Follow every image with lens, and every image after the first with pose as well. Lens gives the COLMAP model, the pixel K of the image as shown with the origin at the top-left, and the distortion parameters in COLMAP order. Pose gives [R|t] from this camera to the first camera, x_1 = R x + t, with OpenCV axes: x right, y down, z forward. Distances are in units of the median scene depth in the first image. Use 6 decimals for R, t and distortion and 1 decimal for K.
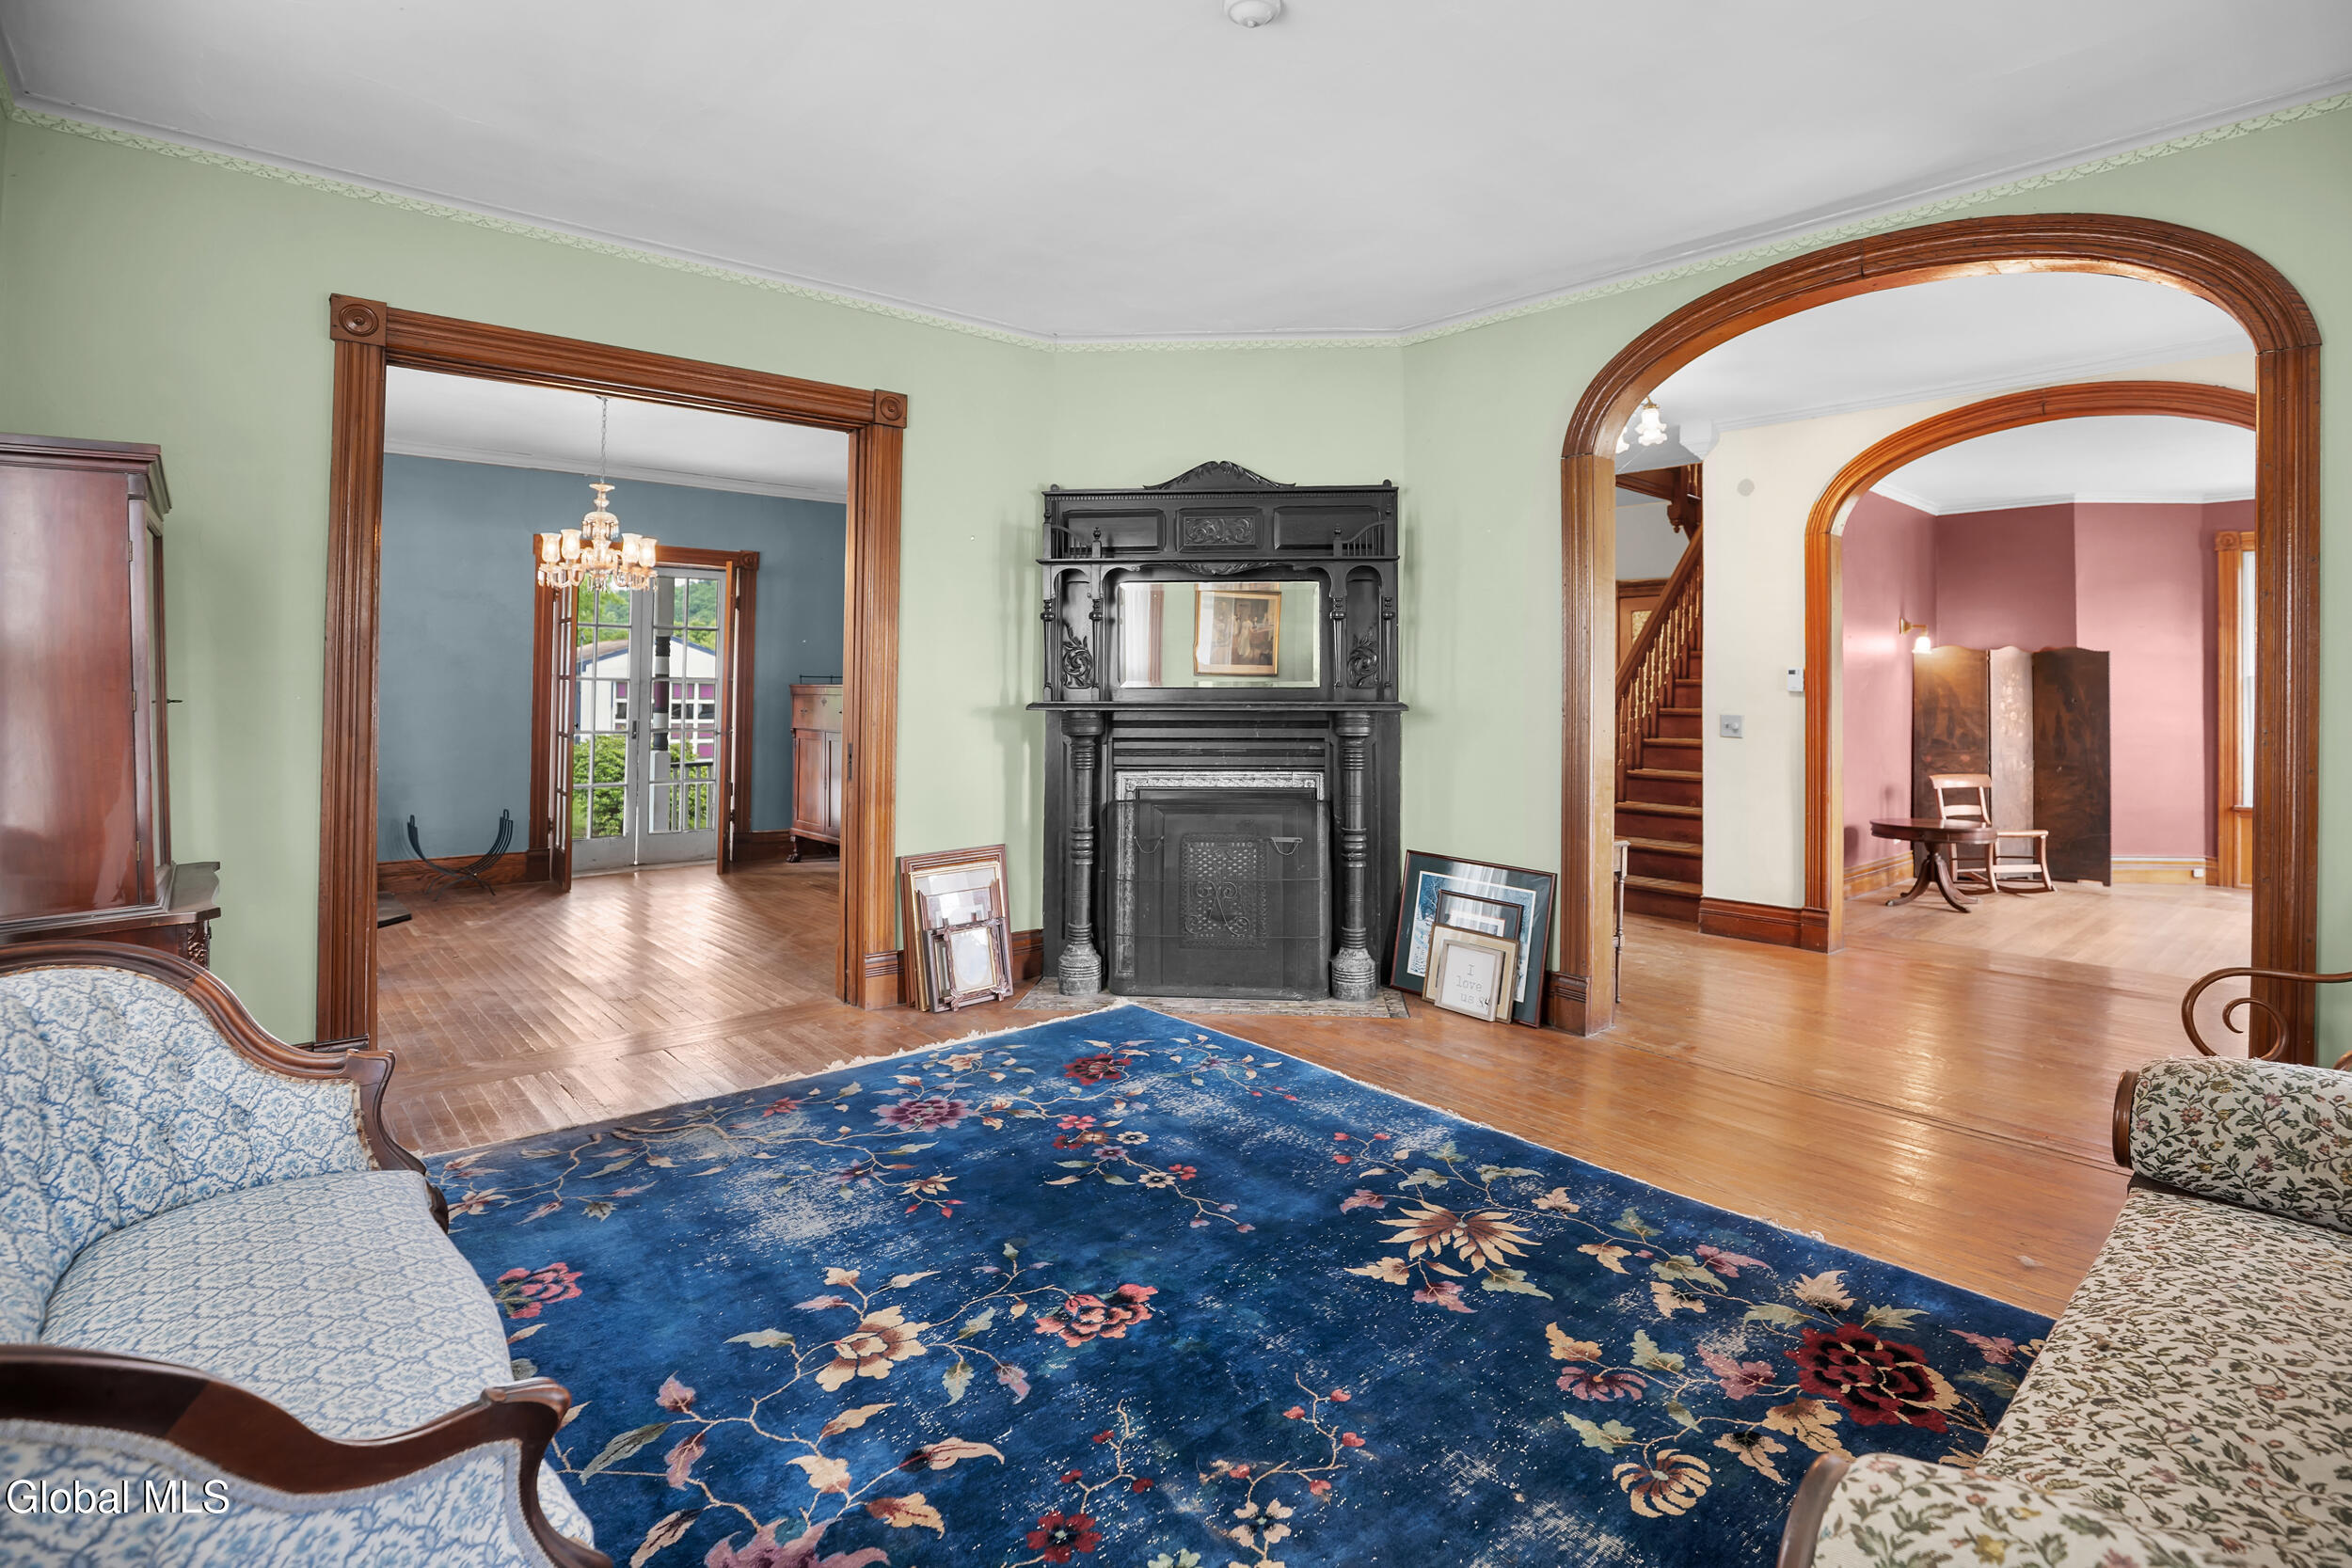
lens RADIAL K [[1137.4, 0, 1217.2], [0, 1137.4, 681.4], [0, 0, 1]] dist [-0.028127, 0.001045]
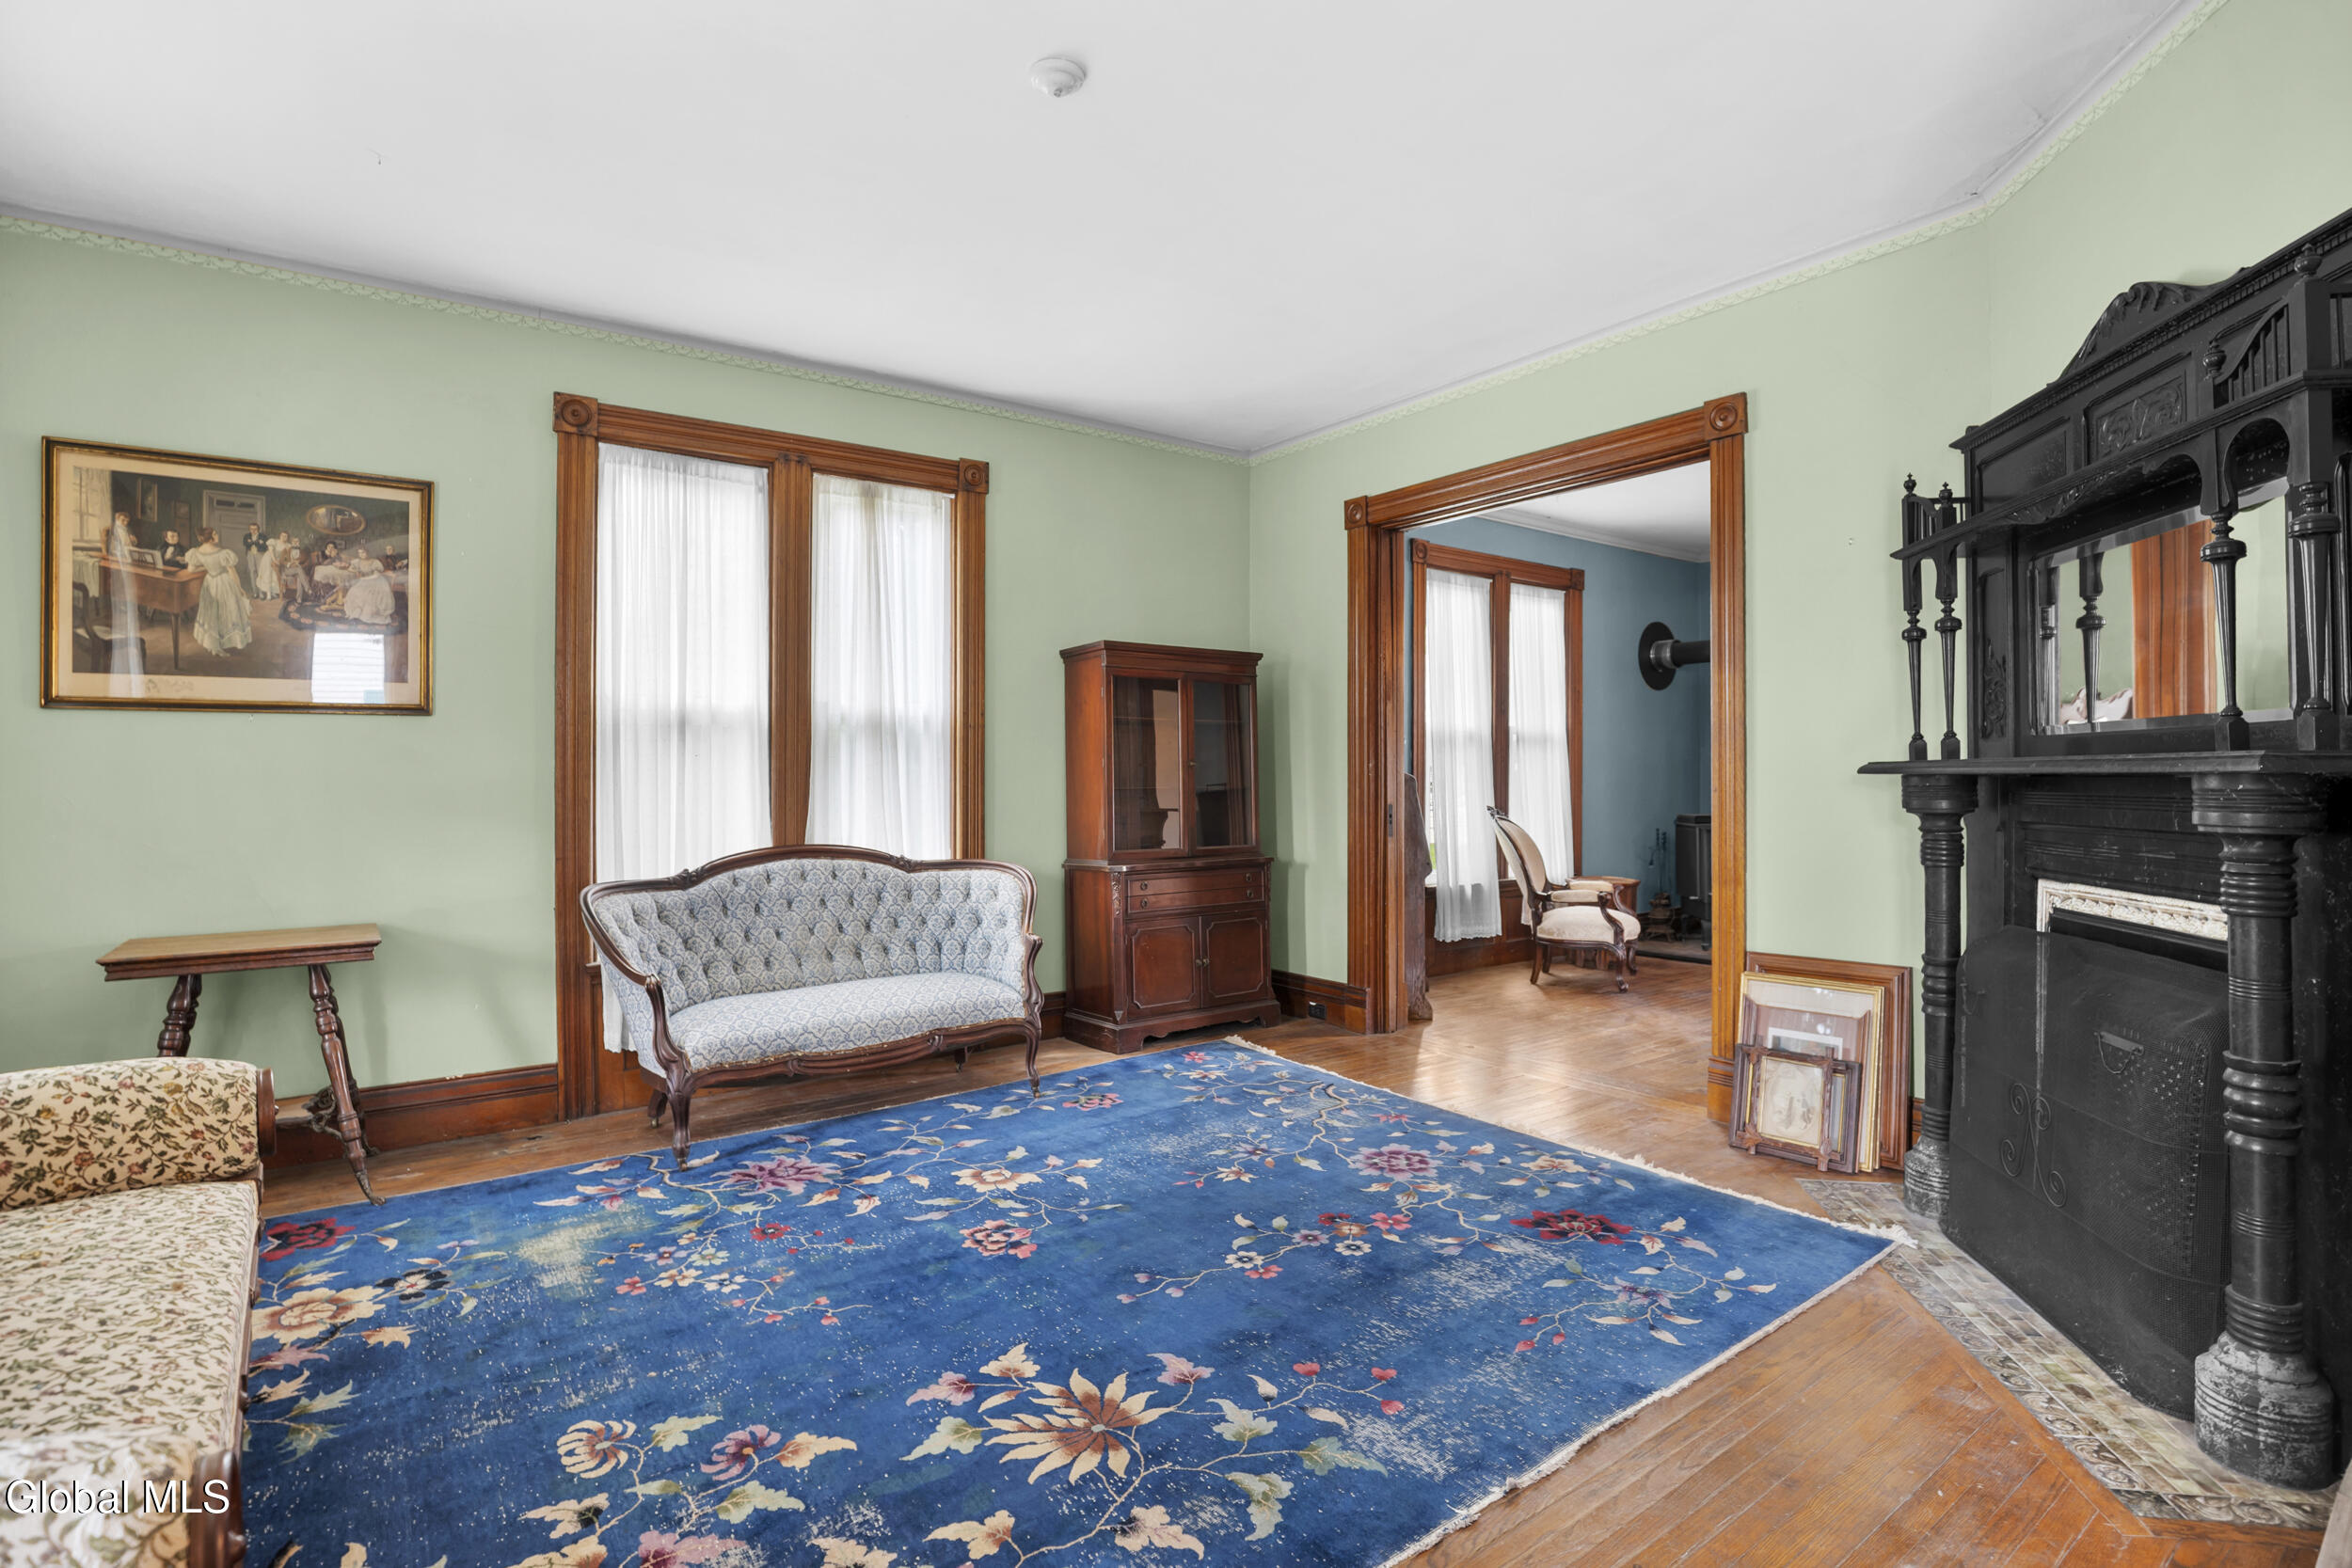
lens RADIAL K [[1137.4, 0, 1186.8], [0, 1137.4, 778.6], [0, 0, 1]] dist [-0.028127, 0.001045]
pose [[-0.087338, 0.001306, -0.996178, 0.993145], [0.011975, 0.999928, 0.000261, 0.040436], [0.996107, -0.011907, -0.087348, 1.153288]]
